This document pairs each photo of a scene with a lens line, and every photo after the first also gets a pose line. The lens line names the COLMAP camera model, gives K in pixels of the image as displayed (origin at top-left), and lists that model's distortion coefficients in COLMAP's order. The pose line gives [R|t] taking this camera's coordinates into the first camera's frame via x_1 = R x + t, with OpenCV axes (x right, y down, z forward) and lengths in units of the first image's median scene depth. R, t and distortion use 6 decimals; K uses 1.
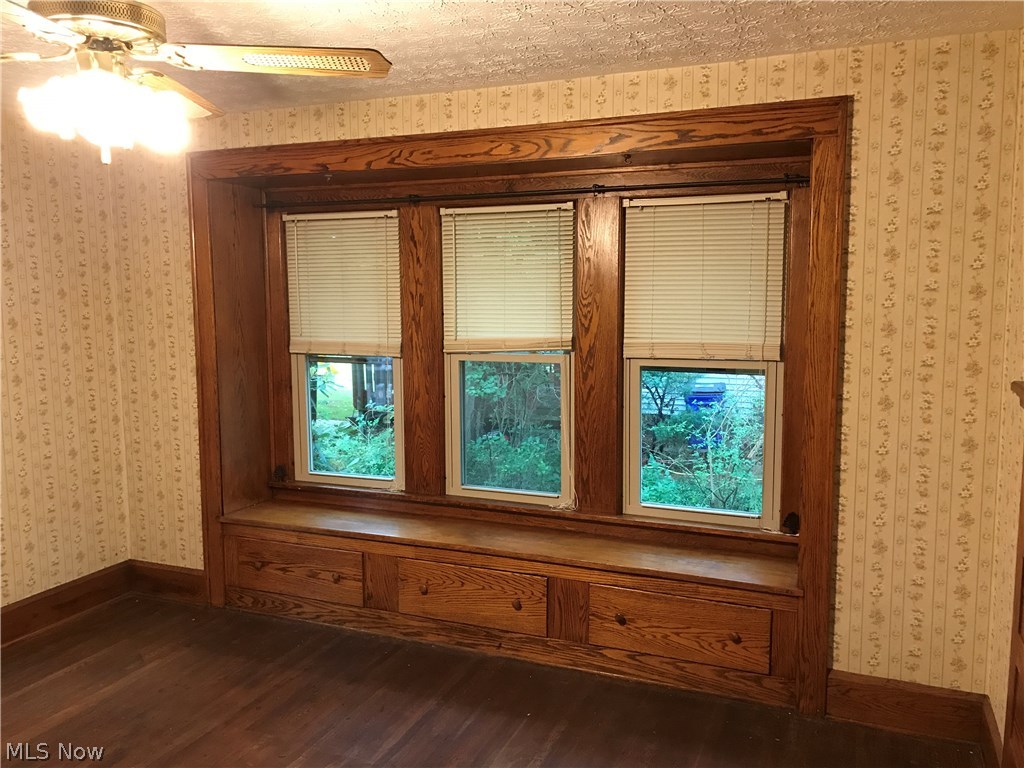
lens RADIAL K [[842.8, 0, 518.2], [0, 842.8, 381.0], [0, 0, 1]] dist [0.003042, 0.019536]
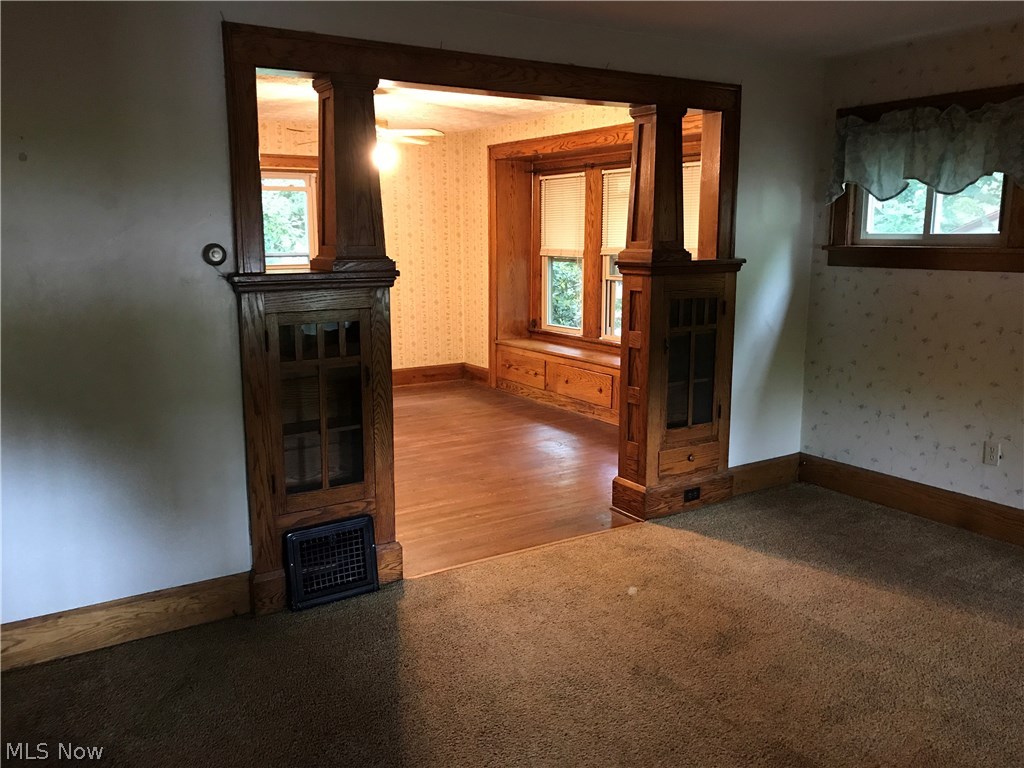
lens RADIAL K [[842.8, 0, 506.6], [0, 842.8, 418.4], [0, 0, 1]] dist [0.003042, 0.019536]
pose [[0.813553, 0.129641, -0.566855, 0.836237], [-0.065742, 0.989087, 0.131852, 0.089343], [0.577762, -0.070003, 0.813198, -0.594353]]
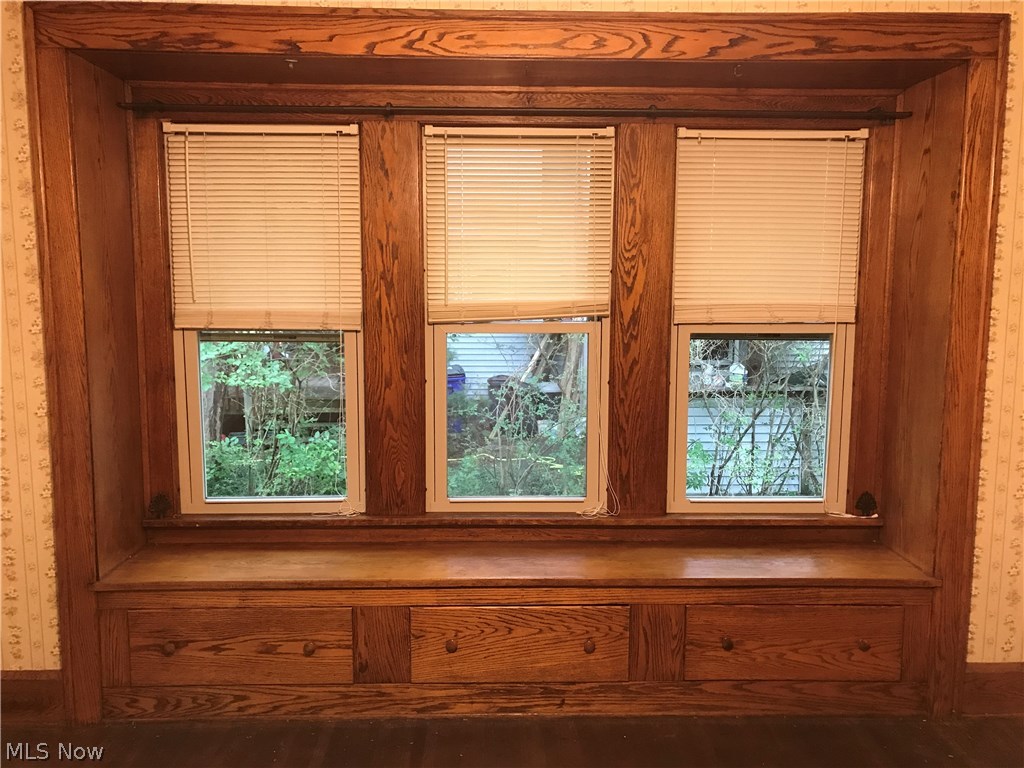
lens RADIAL K [[842.8, 0, 515.8], [0, 842.8, 377.9], [0, 0, 1]] dist [0.003042, 0.019536]
pose [[0.913709, -0.040144, 0.404382, -0.340294], [0.035710, 0.999191, 0.018505, 0.004470], [-0.404798, -0.002468, 0.914403, 0.304573]]
